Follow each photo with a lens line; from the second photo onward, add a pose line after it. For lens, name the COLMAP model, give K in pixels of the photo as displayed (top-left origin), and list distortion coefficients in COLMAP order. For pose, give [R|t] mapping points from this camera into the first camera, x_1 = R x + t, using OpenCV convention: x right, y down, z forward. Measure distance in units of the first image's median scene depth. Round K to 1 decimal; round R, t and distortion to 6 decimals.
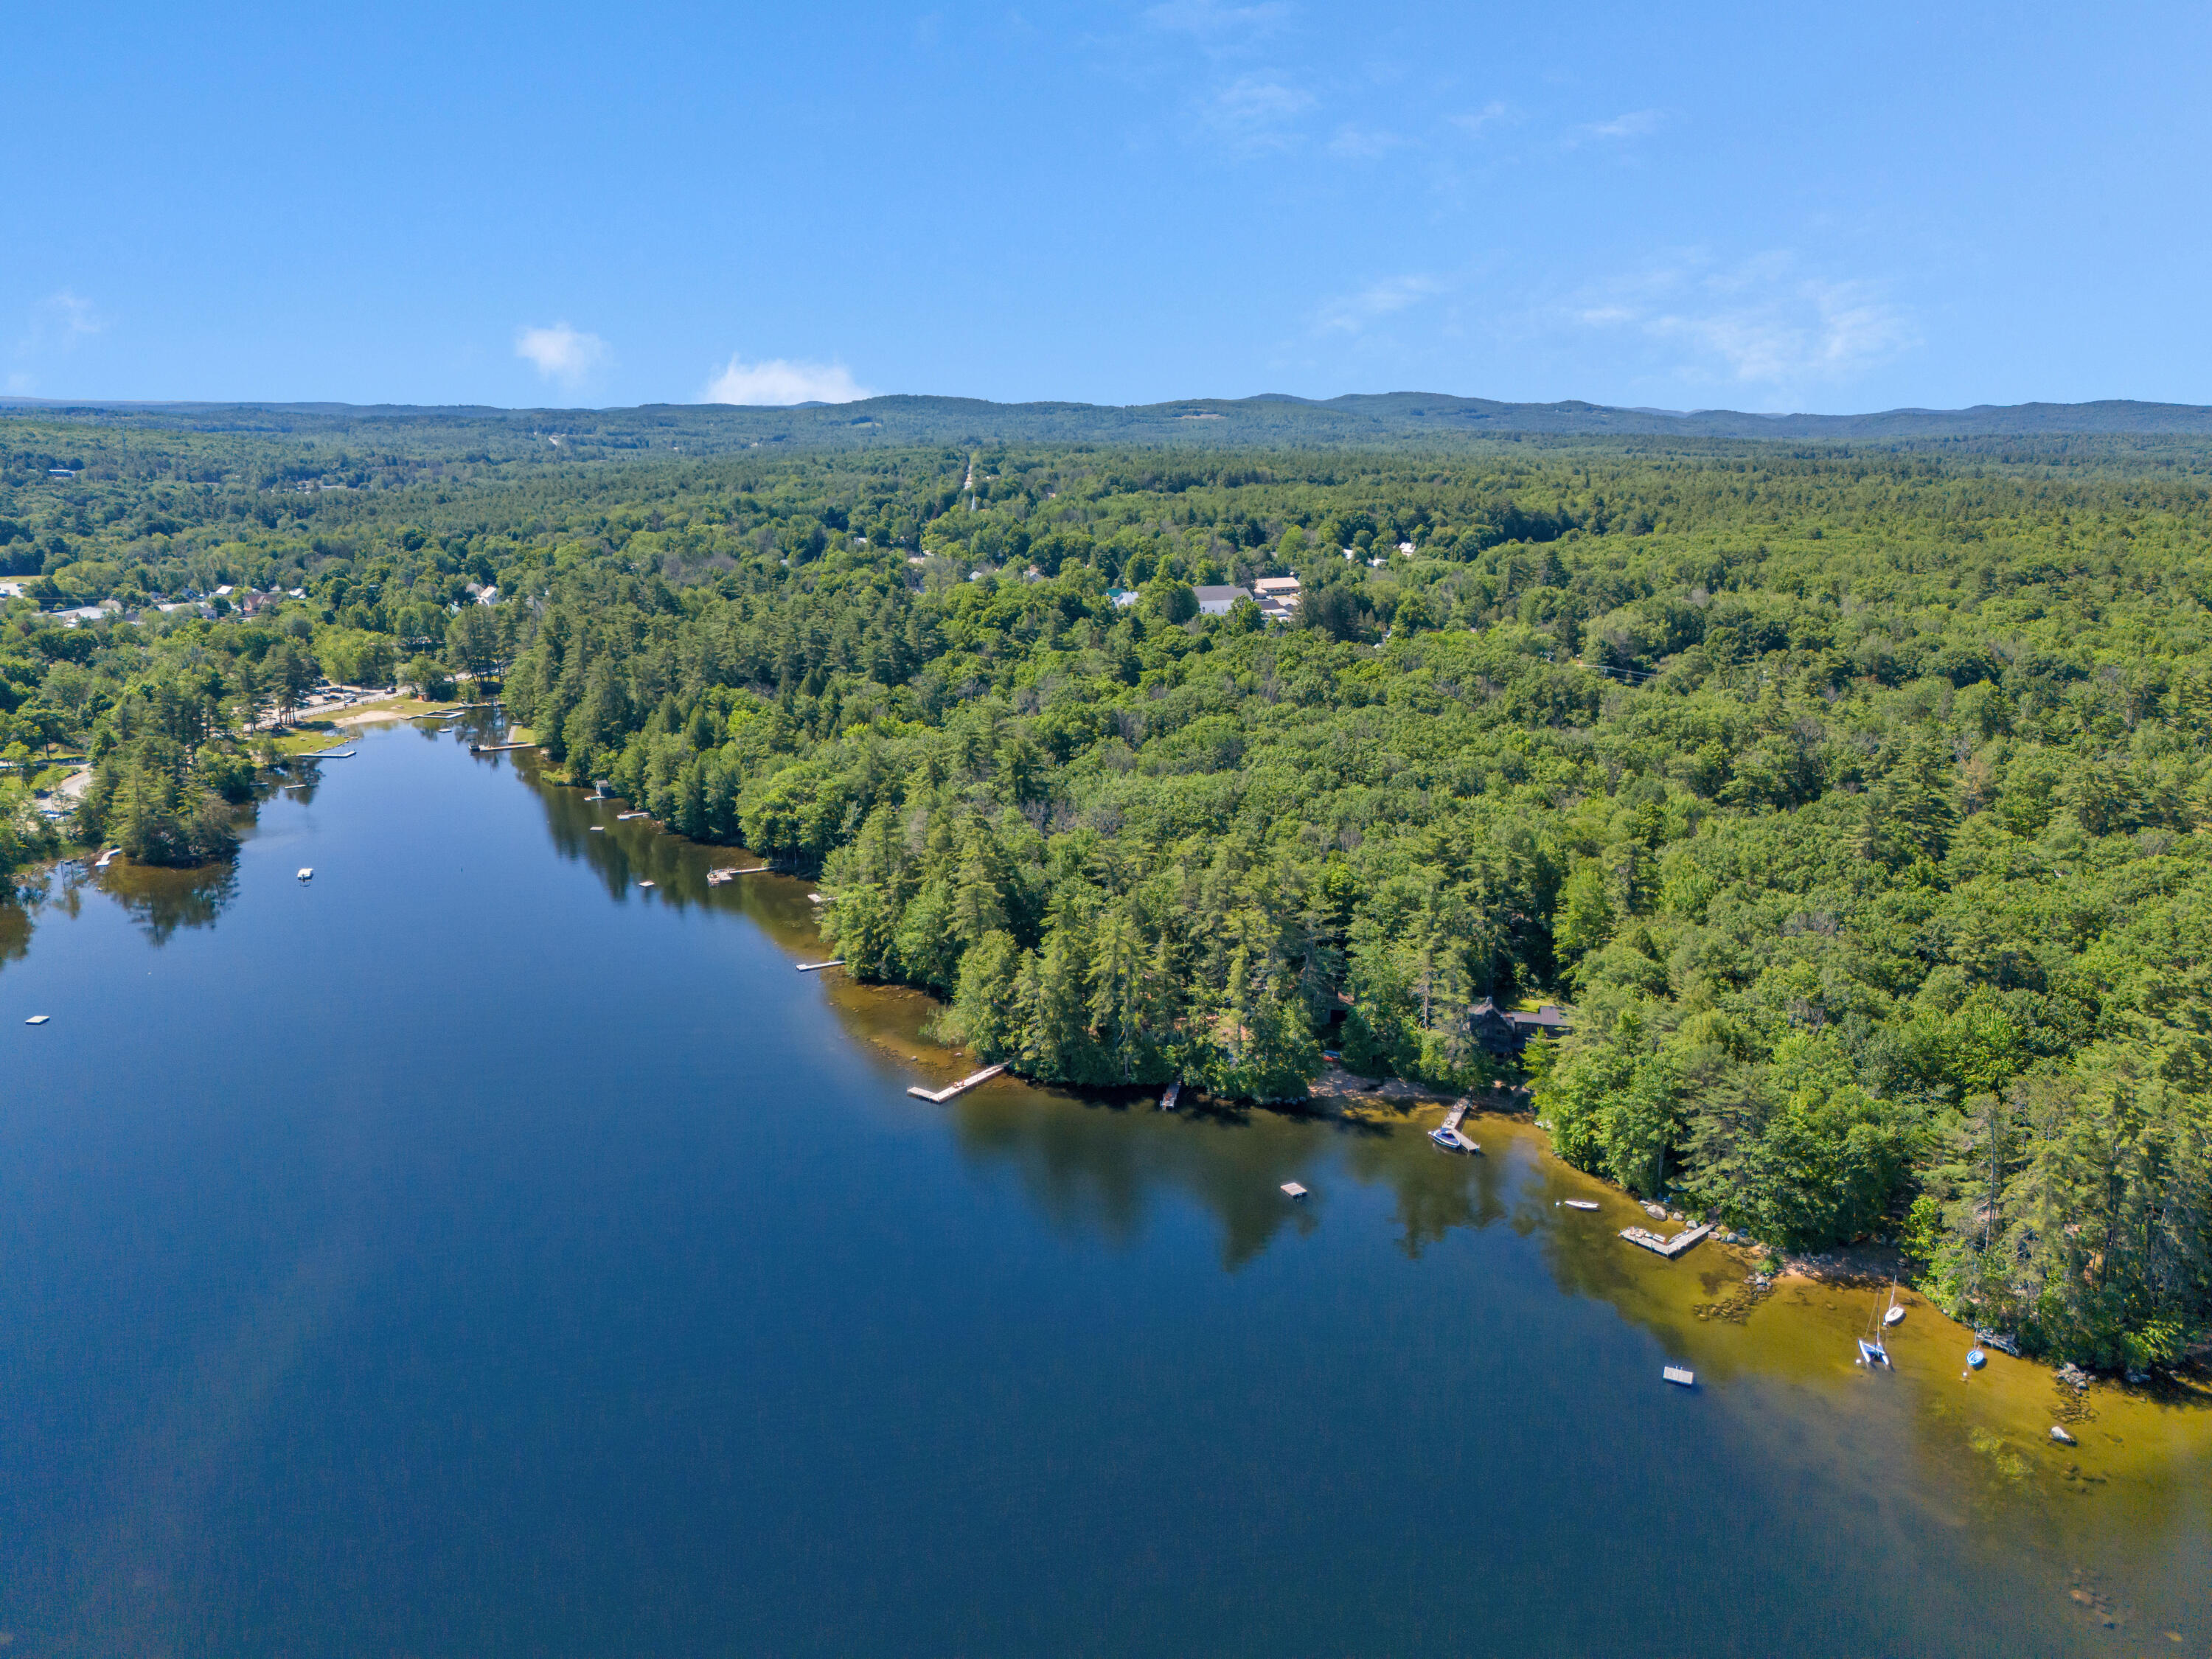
lens RADIAL K [[1645.3, 0, 1110.1], [0, 1645.3, 830.8], [0, 0, 1]] dist [0.034188, -0.028250]
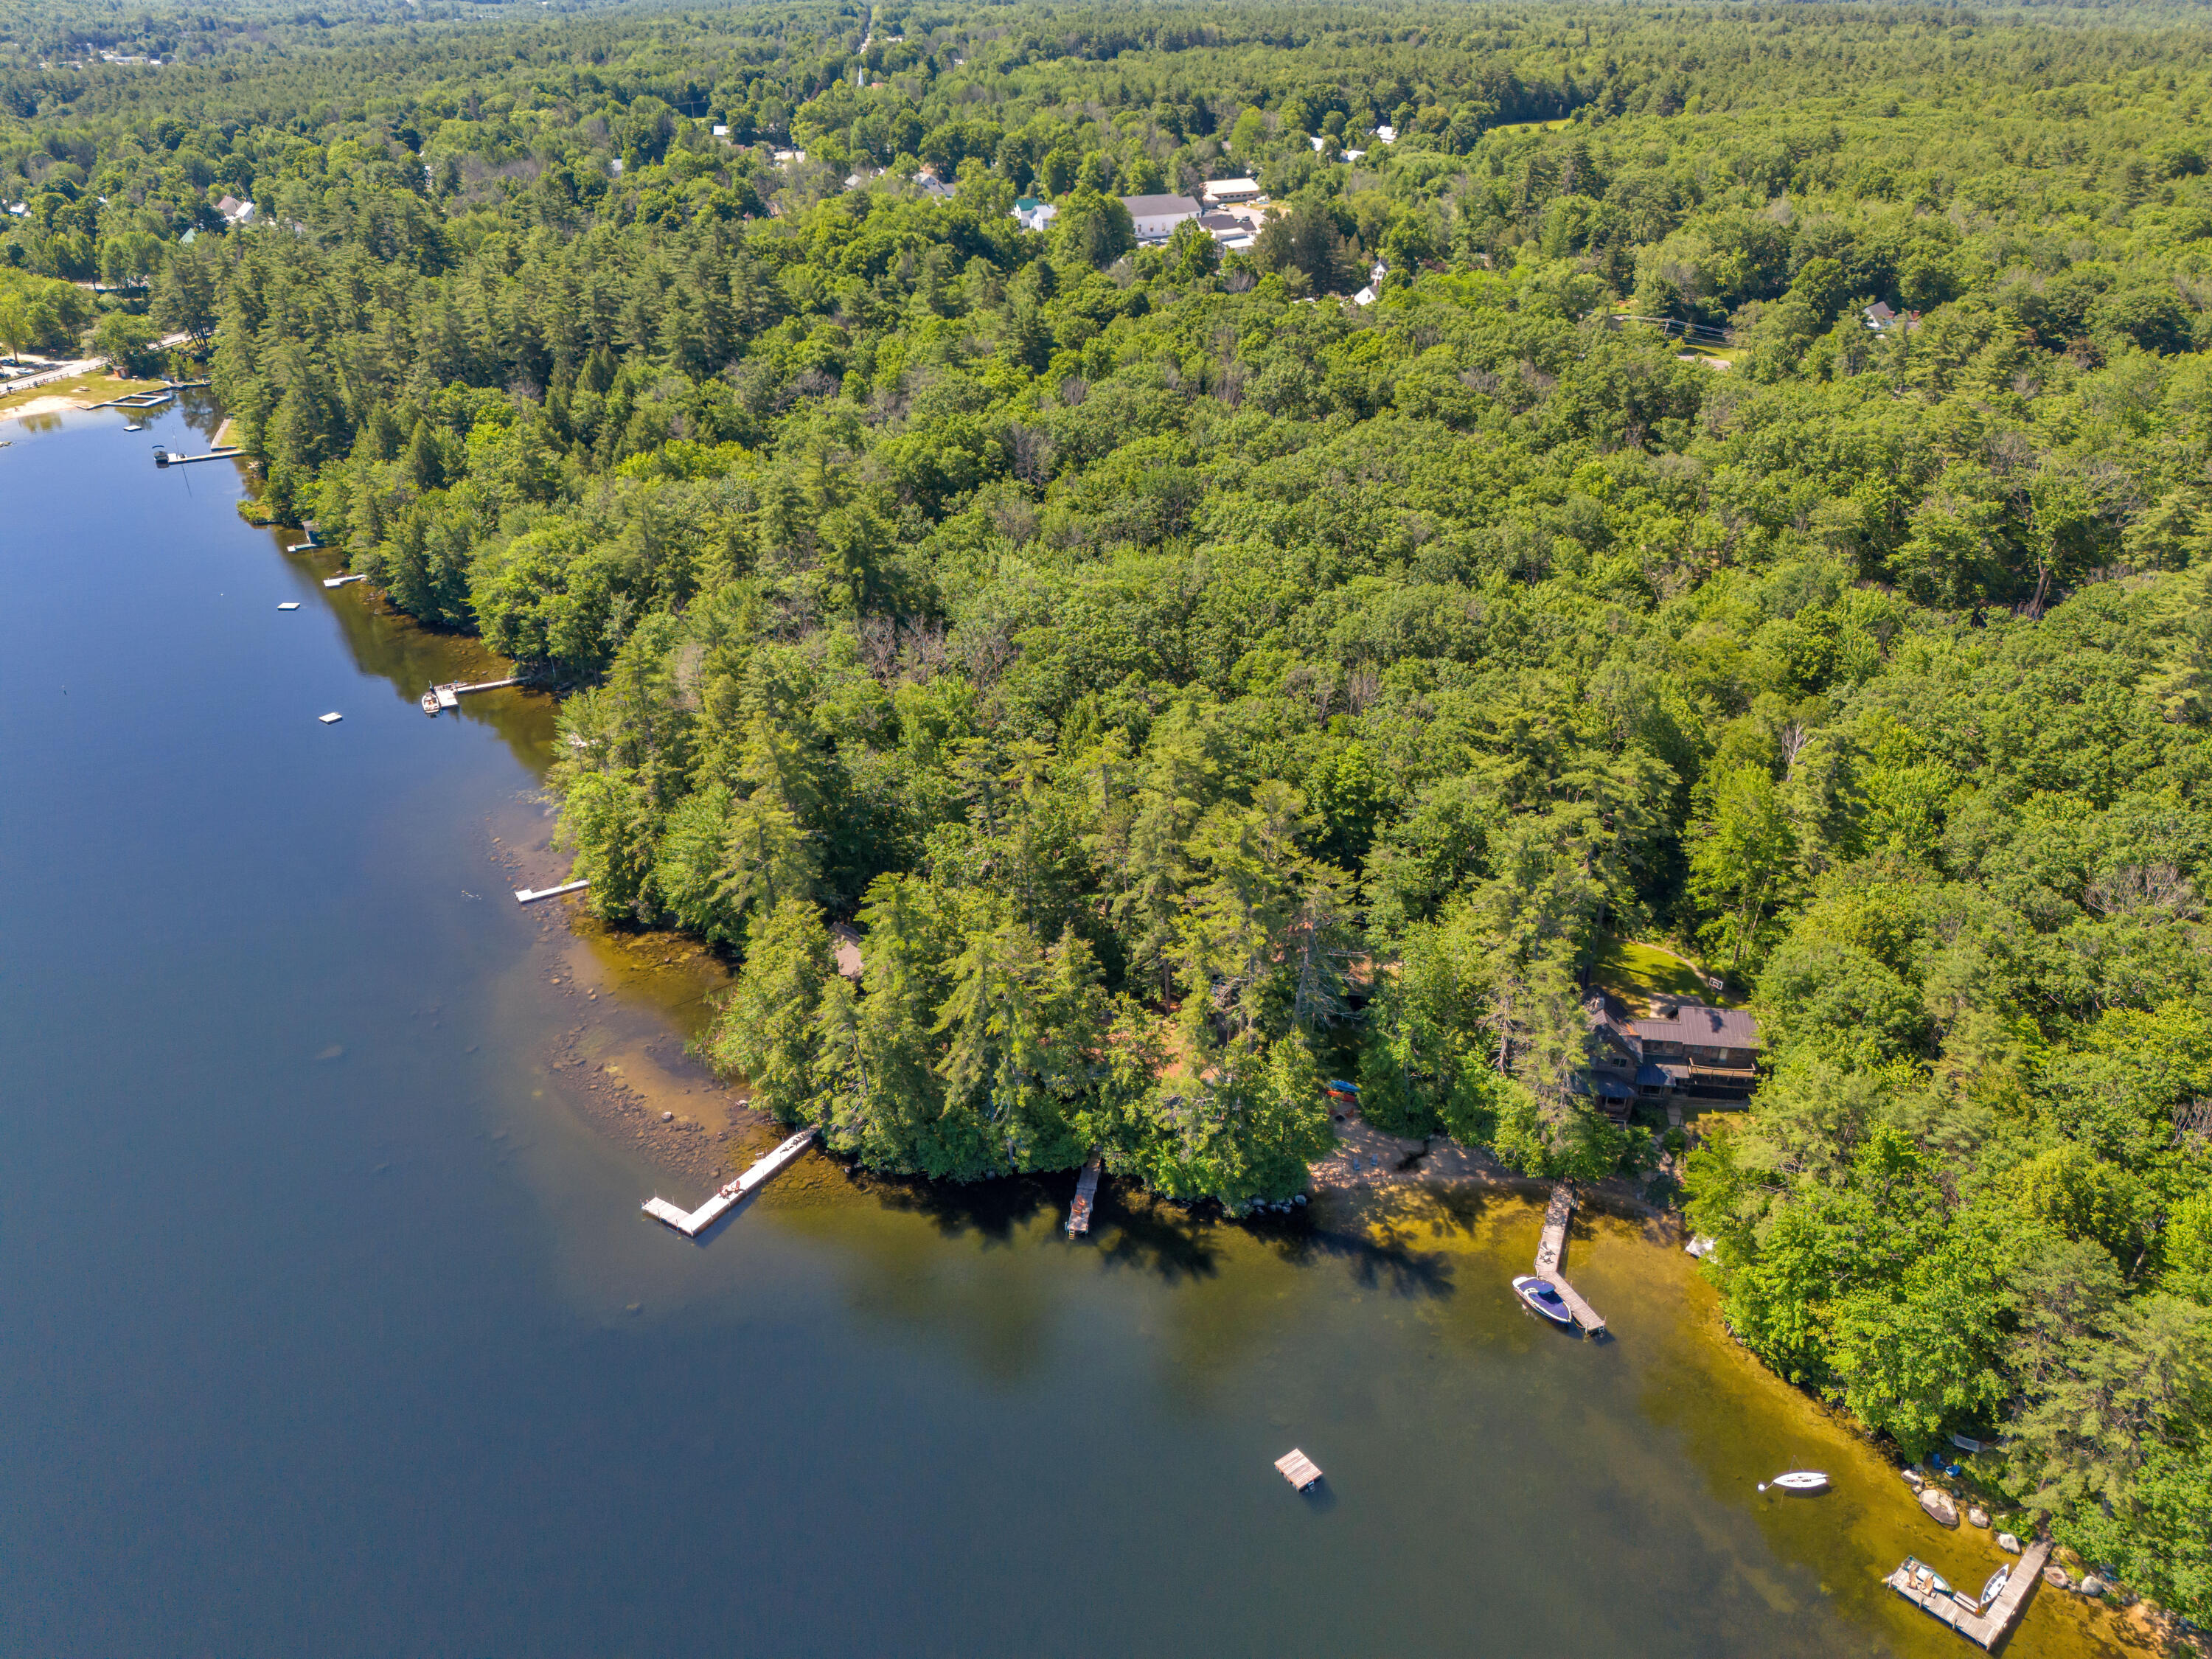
lens RADIAL K [[1645.3, 0, 1111.5], [0, 1645.3, 834.9], [0, 0, 1]] dist [0.034188, -0.028250]
pose [[0.999181, -0.026462, 0.030613, 0.021857], [0.018411, 0.970987, 0.238423, -0.077215], [-0.036034, -0.237664, 0.970679, 0.301023]]
